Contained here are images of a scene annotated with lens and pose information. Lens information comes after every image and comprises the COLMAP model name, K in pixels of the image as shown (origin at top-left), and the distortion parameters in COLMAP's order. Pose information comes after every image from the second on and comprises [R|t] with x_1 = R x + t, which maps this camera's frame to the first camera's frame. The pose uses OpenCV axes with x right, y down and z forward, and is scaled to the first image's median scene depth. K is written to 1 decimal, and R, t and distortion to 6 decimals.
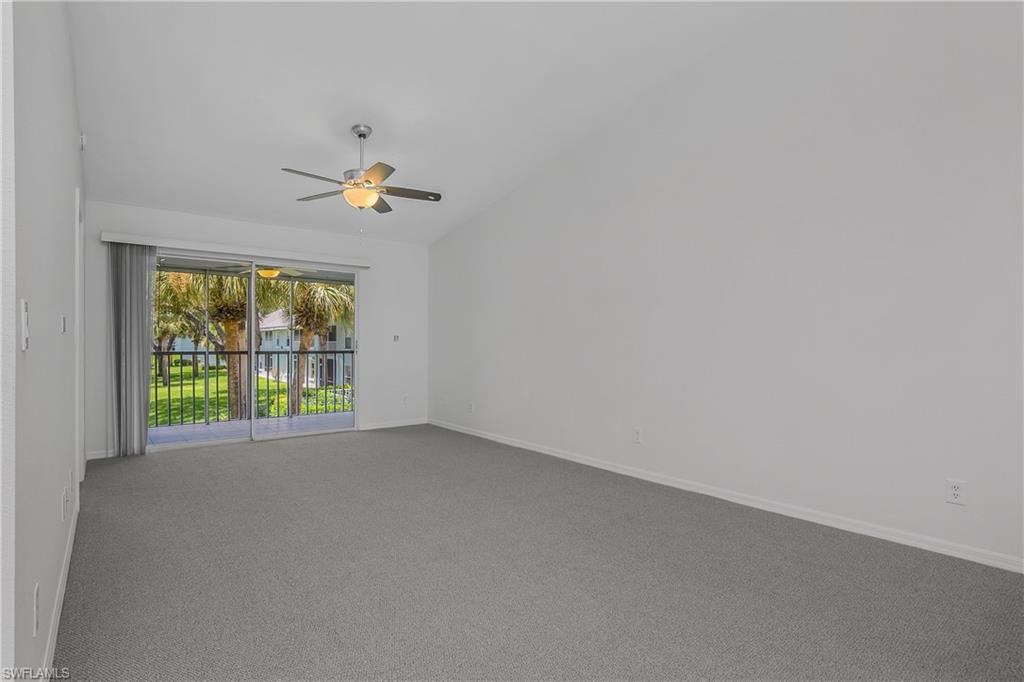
lens RADIAL K [[511.9, 0, 509.1], [0, 511.9, 344.9], [0, 0, 1]] dist [-0.024118, 0.003759]
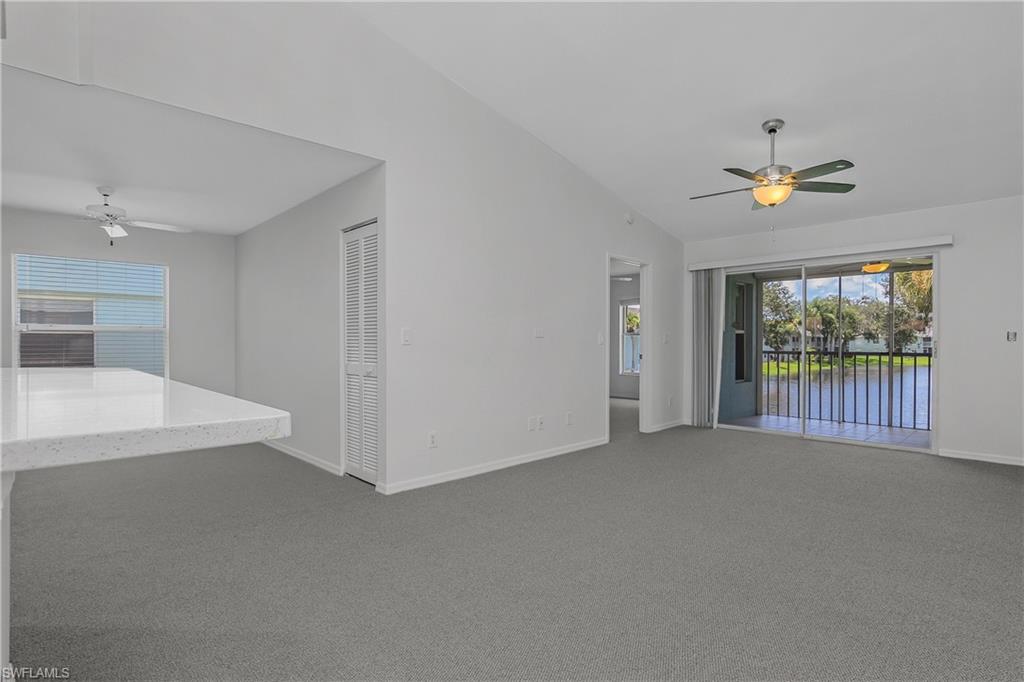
lens RADIAL K [[511.9, 0, 499.5], [0, 511.9, 346.9], [0, 0, 1]] dist [-0.024118, 0.003759]
pose [[0.066549, 0.006951, -0.997759, 0.437022], [-0.007467, 0.999951, 0.006468, 0.003000], [0.997755, 0.007020, 0.066598, 0.272677]]
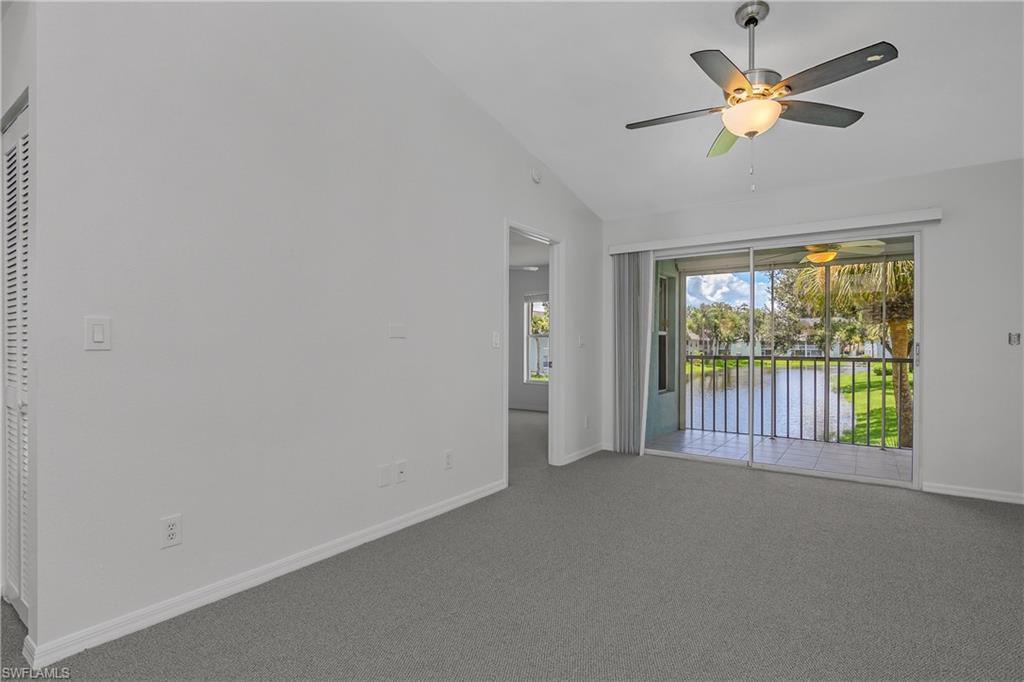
lens RADIAL K [[511.9, 0, 507.6], [0, 511.9, 342.3], [0, 0, 1]] dist [-0.024118, 0.003759]
pose [[0.260312, -0.006191, -0.965505, 0.162125], [-0.009462, 0.999915, -0.008963, 0.001630], [0.965478, 0.011469, 0.260232, 0.359987]]
